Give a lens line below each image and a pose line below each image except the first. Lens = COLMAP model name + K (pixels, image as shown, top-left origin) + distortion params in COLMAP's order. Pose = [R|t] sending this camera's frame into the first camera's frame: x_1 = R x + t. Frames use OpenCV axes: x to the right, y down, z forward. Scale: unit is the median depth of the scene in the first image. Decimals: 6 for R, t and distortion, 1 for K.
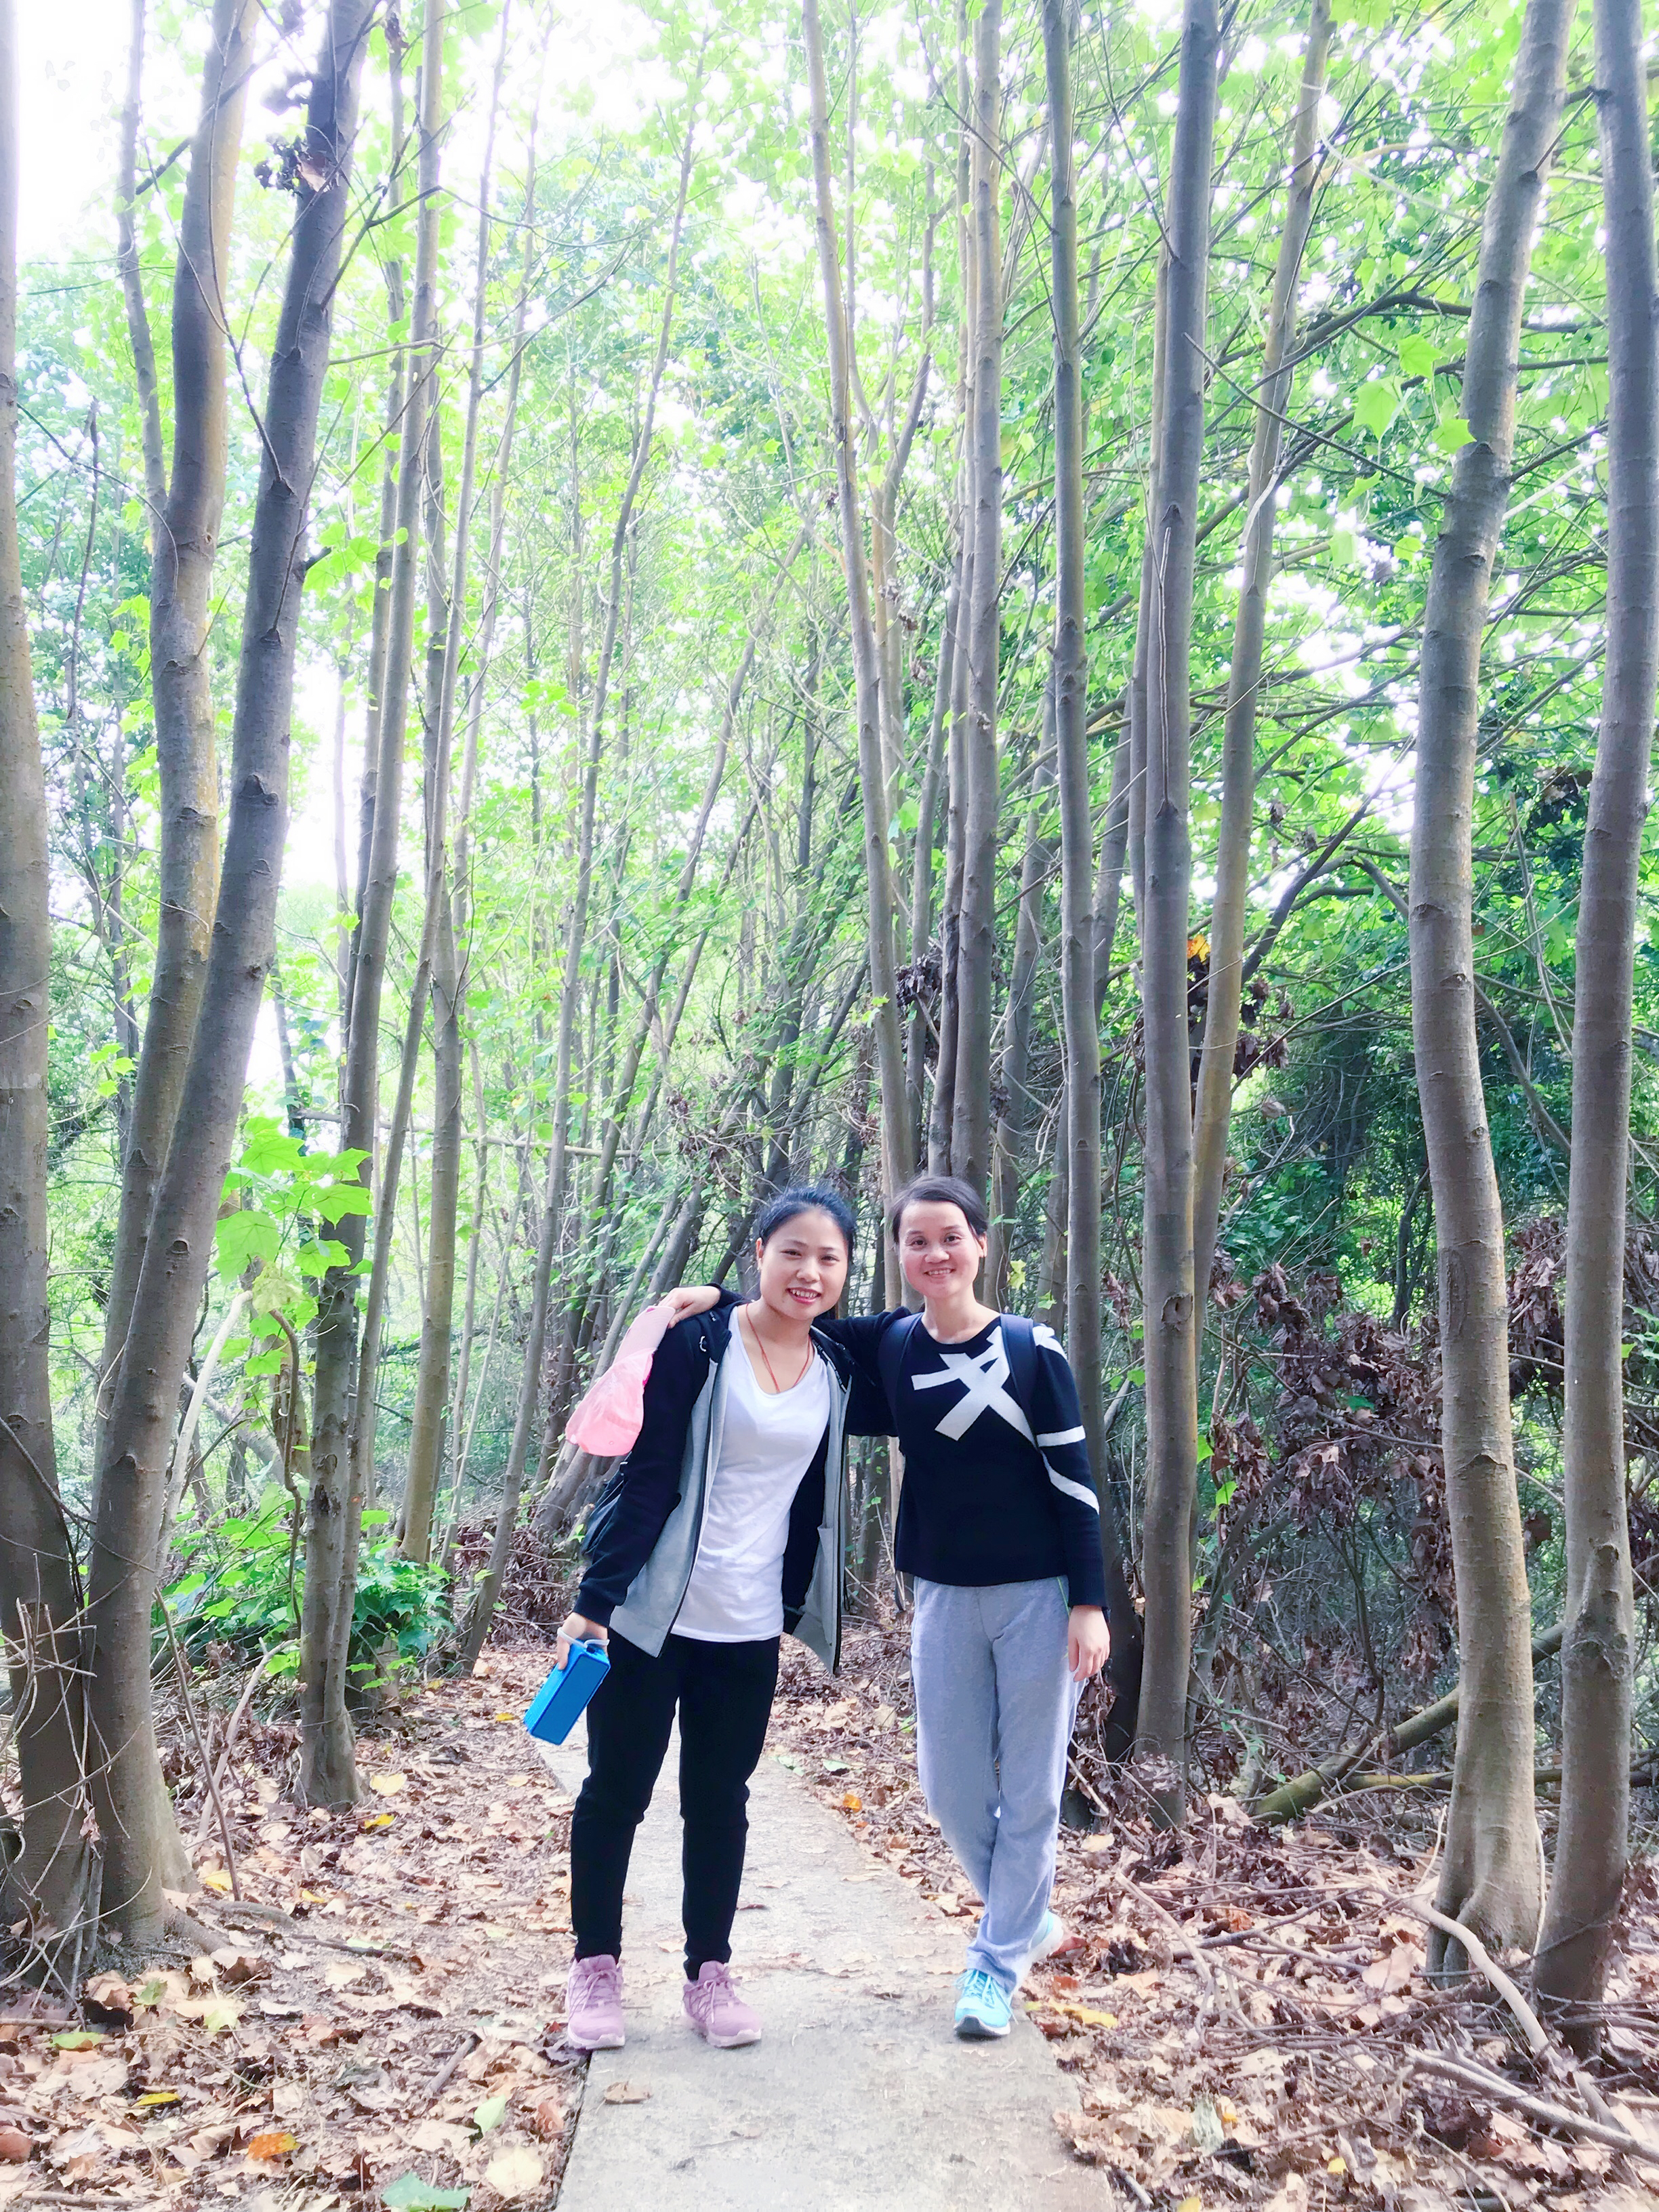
lens RADIAL K [[1799.4, 0, 829.5], [0, 1799.4, 1106.0], [0, 0, 1]] dist [0.071148, 0.000106]
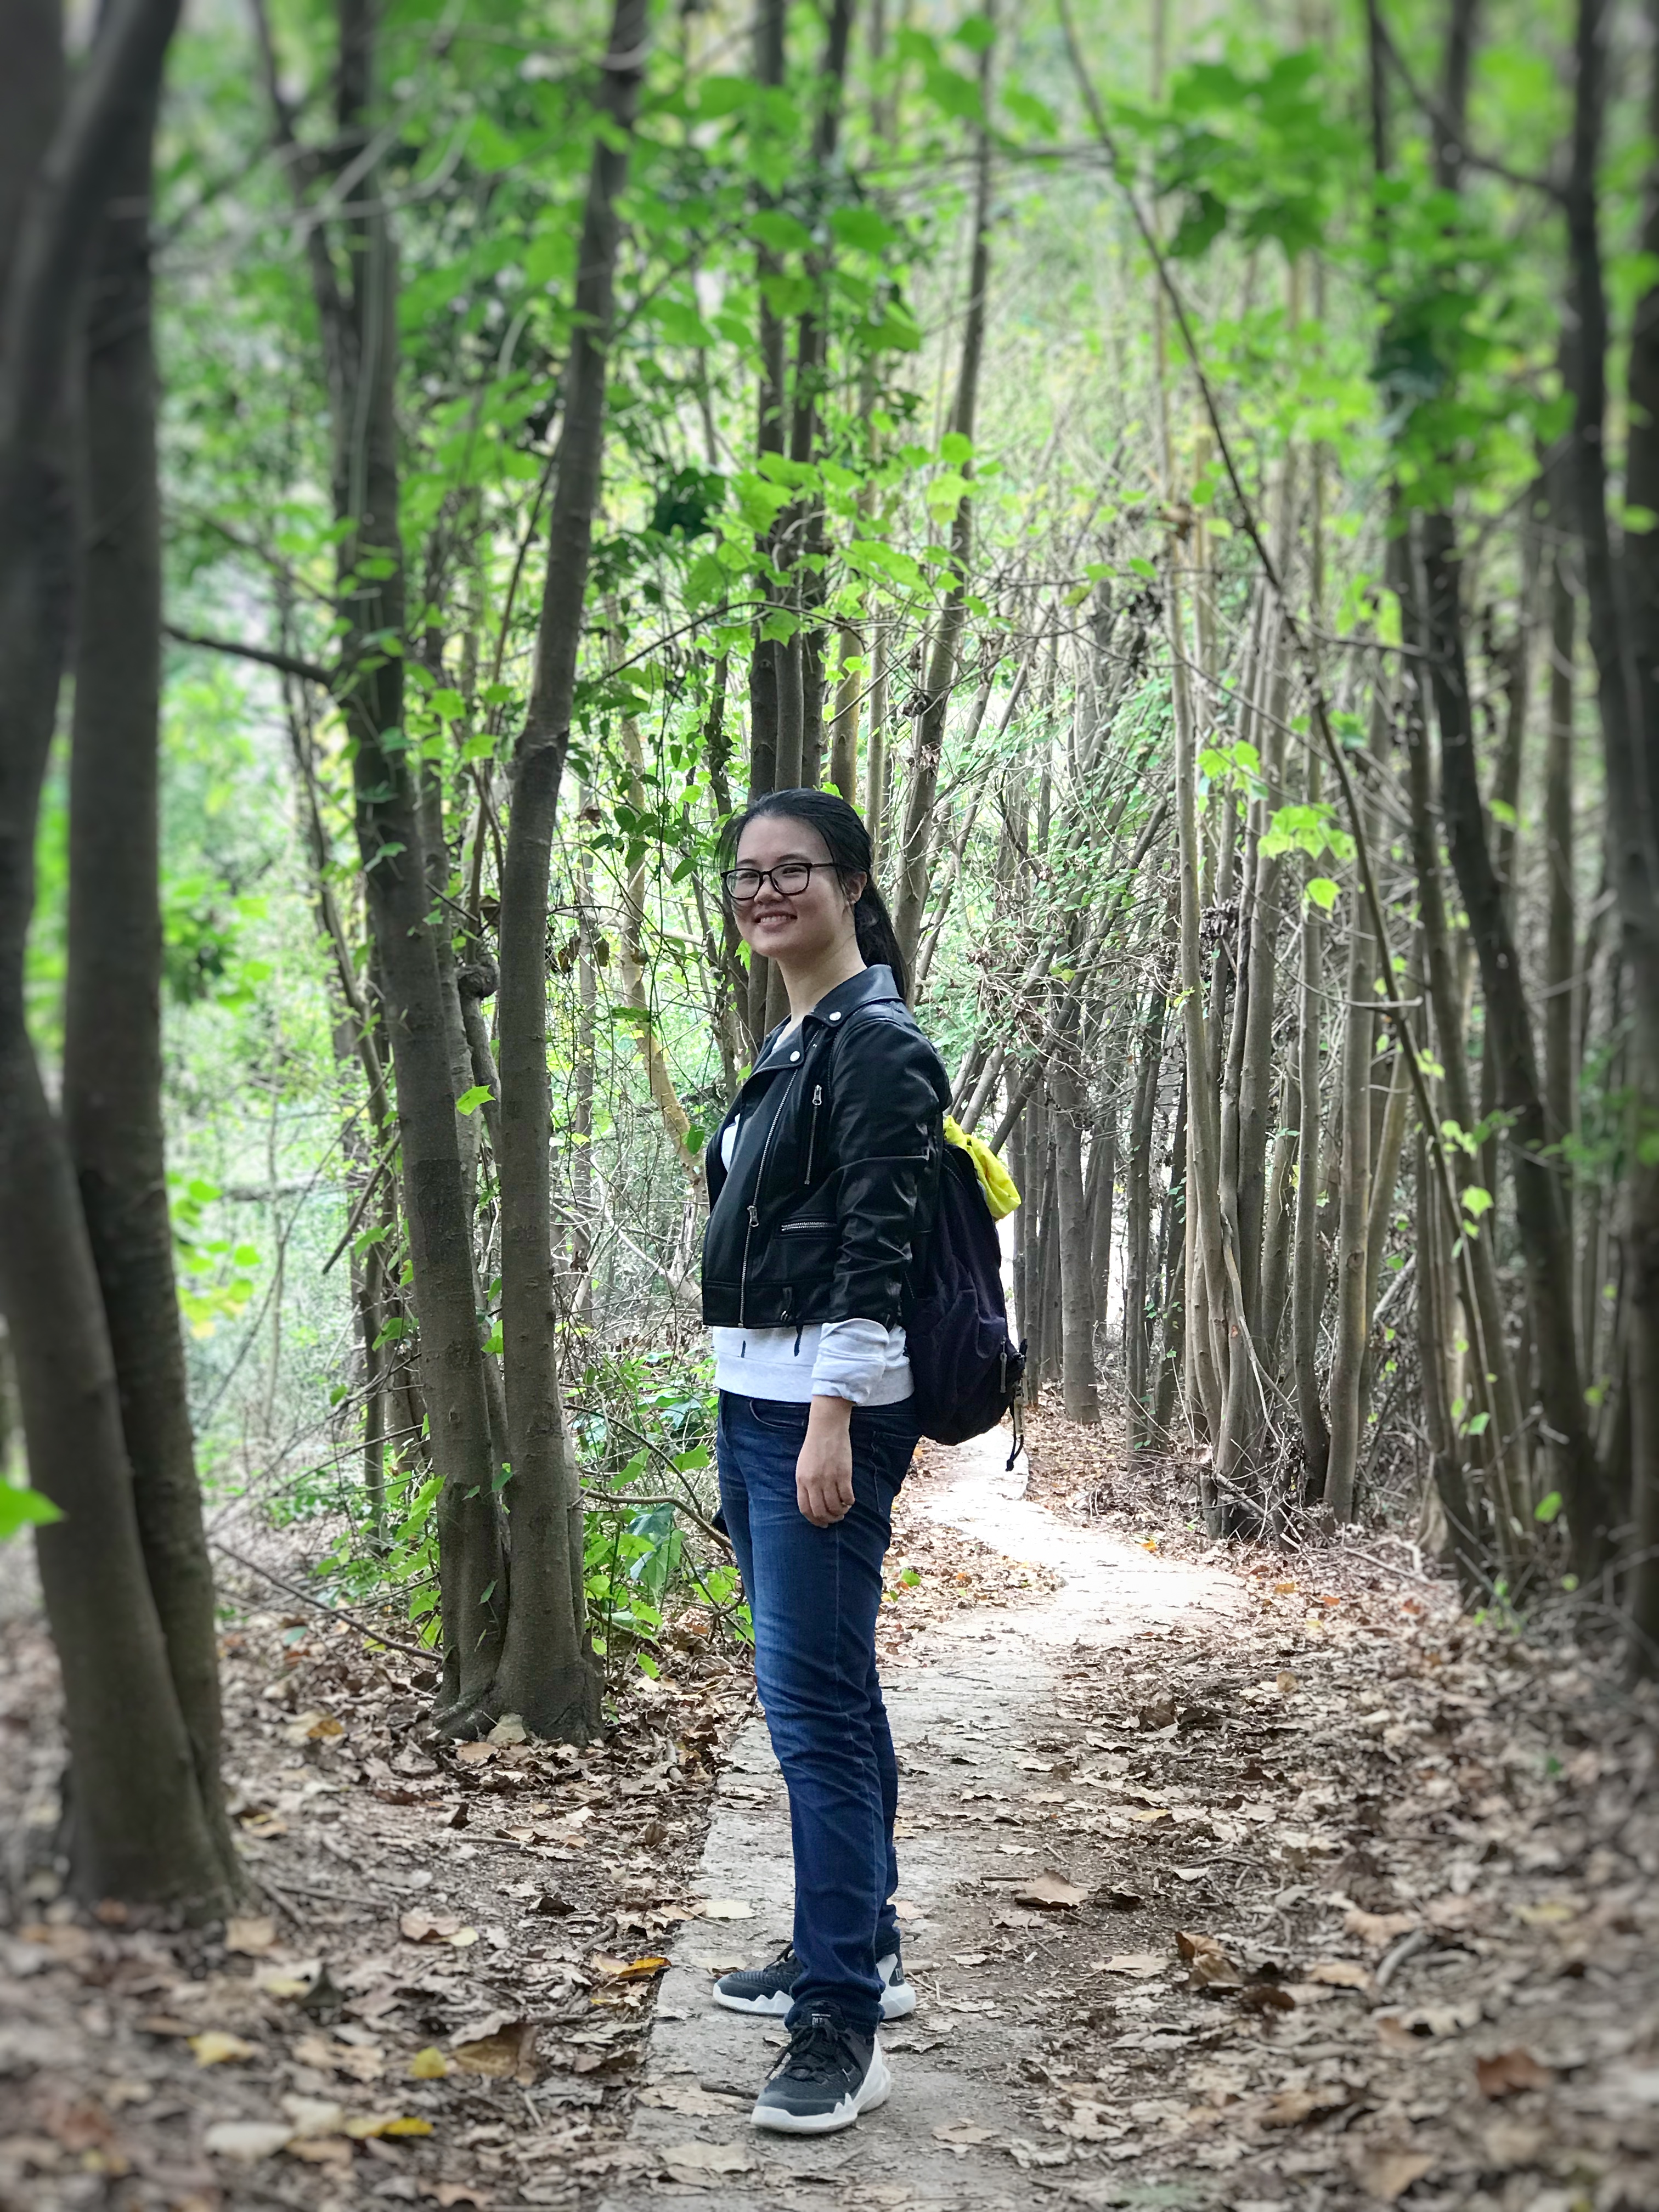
lens RADIAL K [[3652.0, 0, 829.5], [0, 3652.0, 1106.0], [0, 0, 1]] dist [0.012984, 0.609077]
pose [[0.997409, 0.025538, -0.067249, -0.049469], [-0.014733, 0.987566, 0.156514, -0.374637], [0.070410, -0.155117, 0.985384, -1.601390]]
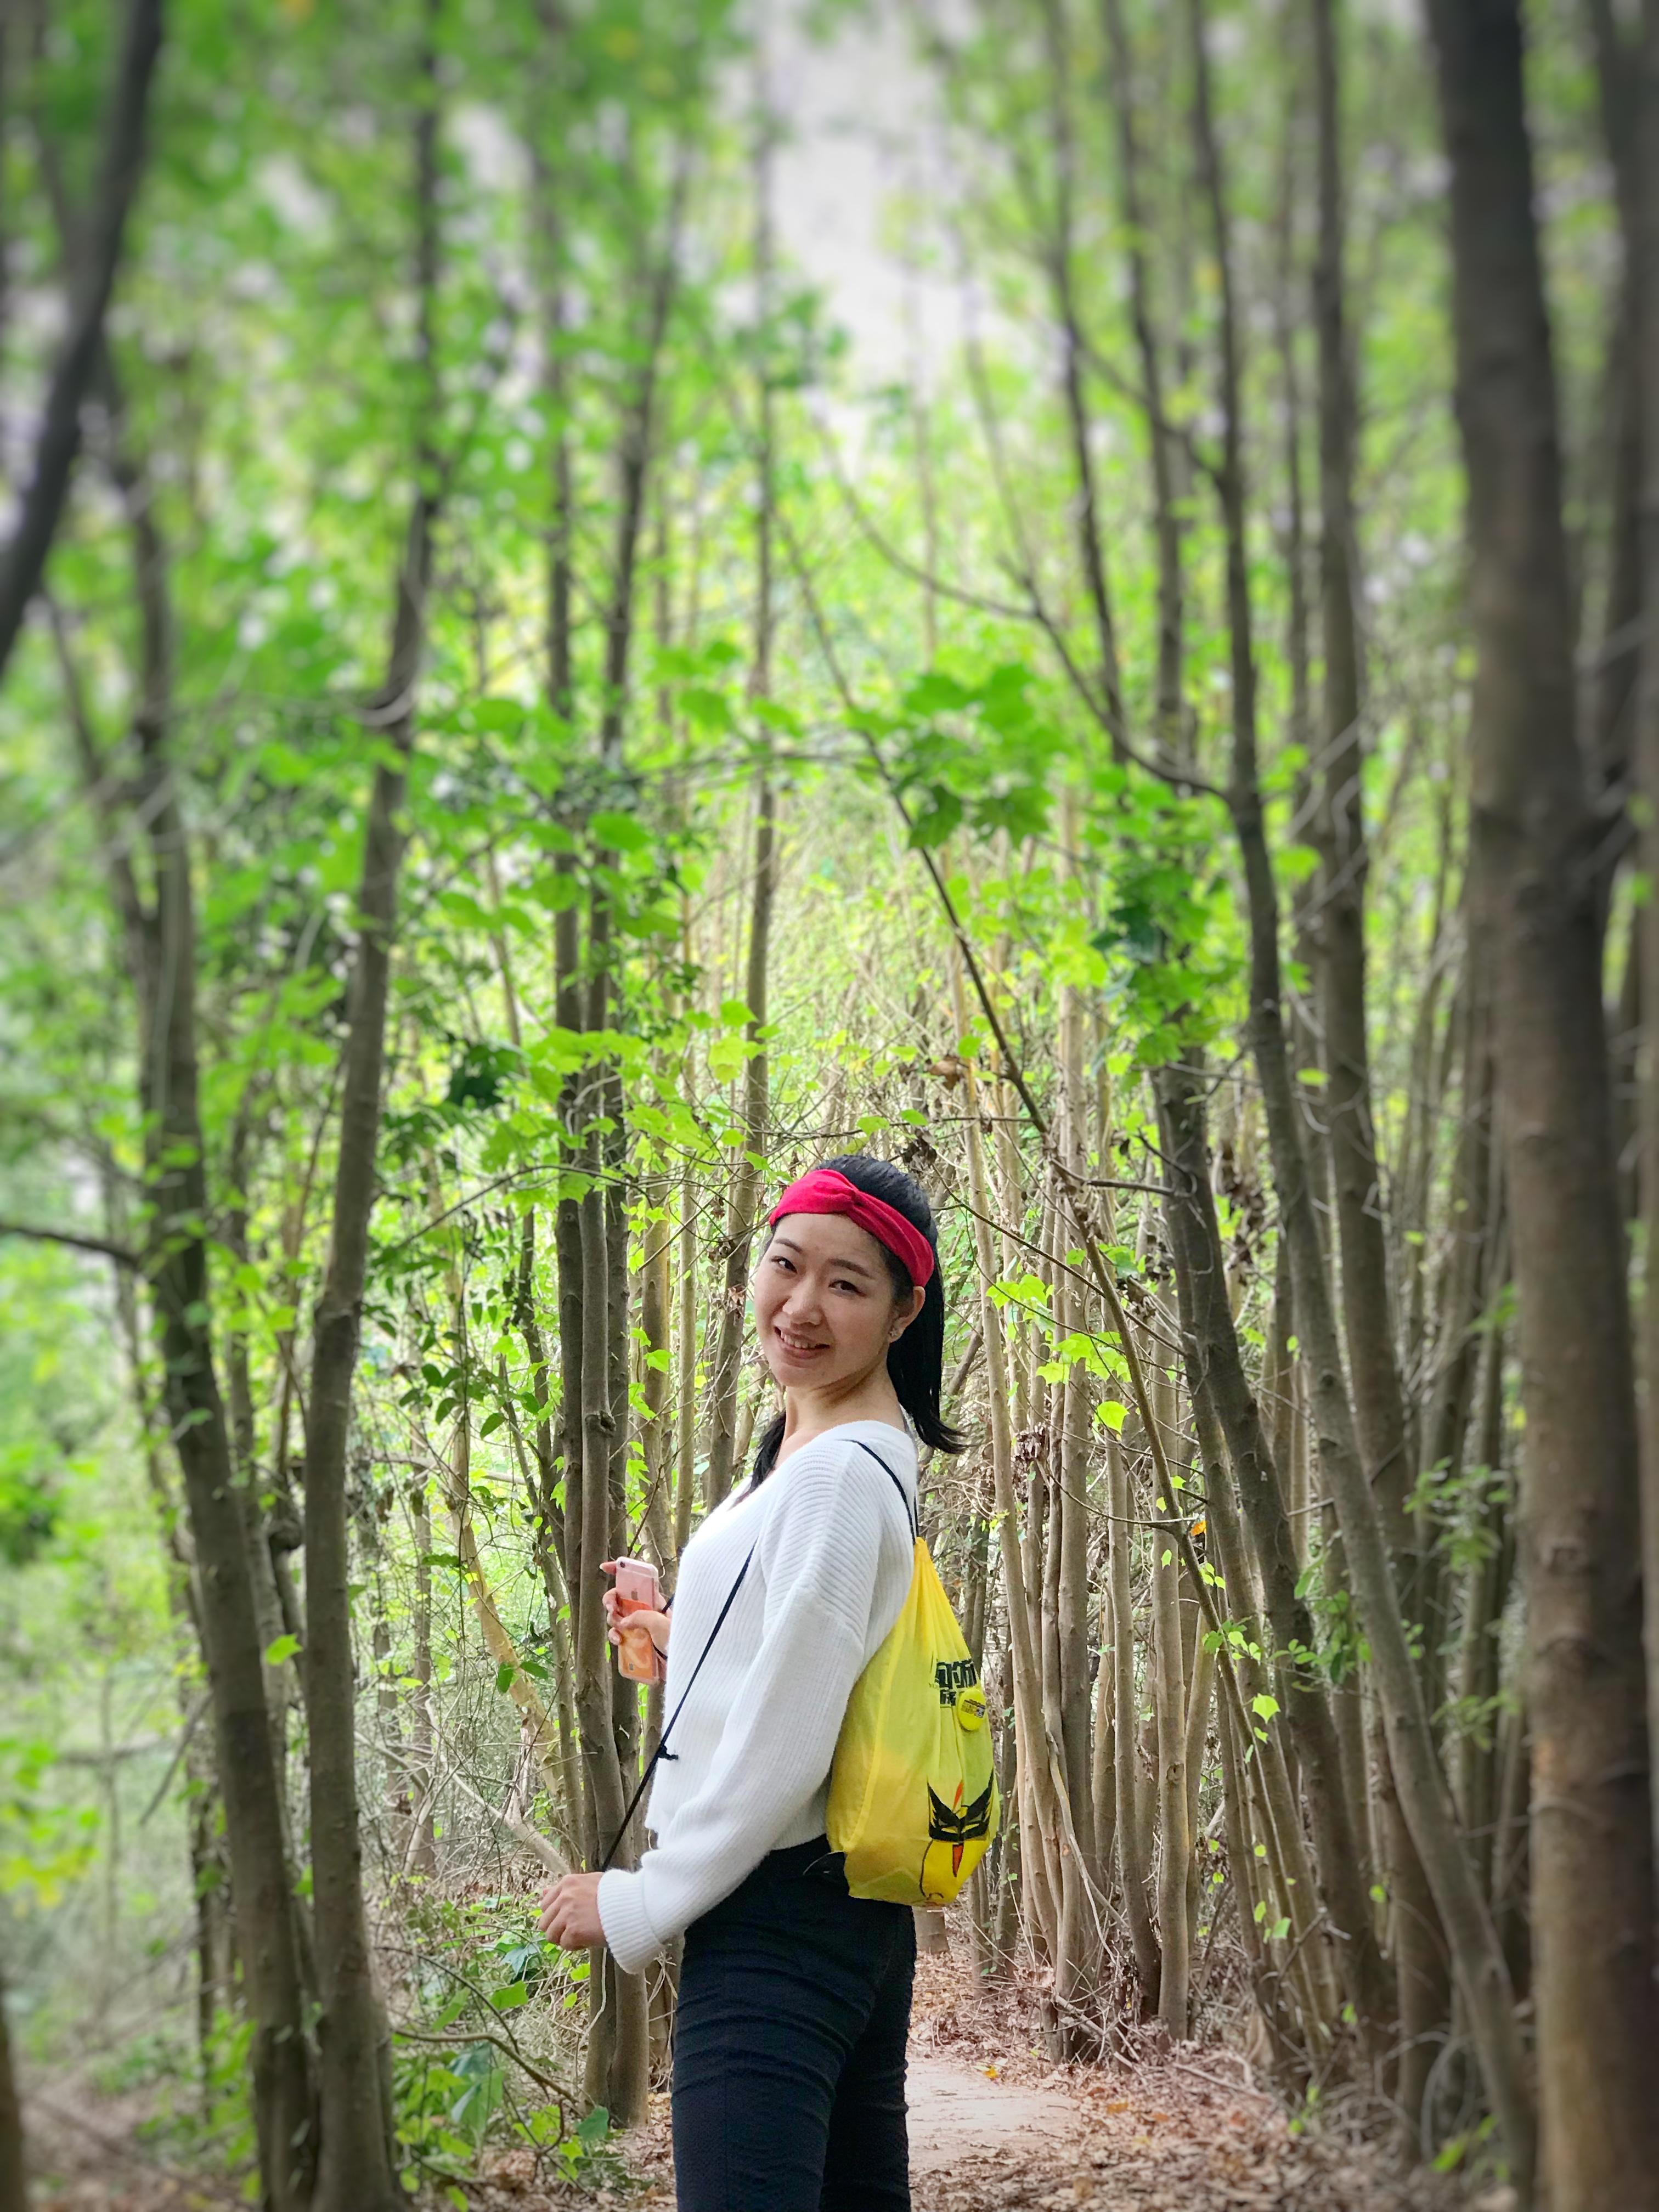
lens RADIAL K [[3652.0, 0, 829.5], [0, 3652.0, 1106.0], [0, 0, 1]] dist [0.012984, 0.609077]
pose [[0.999475, -0.020421, -0.025167, -0.025793], [0.020741, 0.999707, 0.012505, -0.385440], [0.024904, -0.013021, 0.999605, -1.672990]]
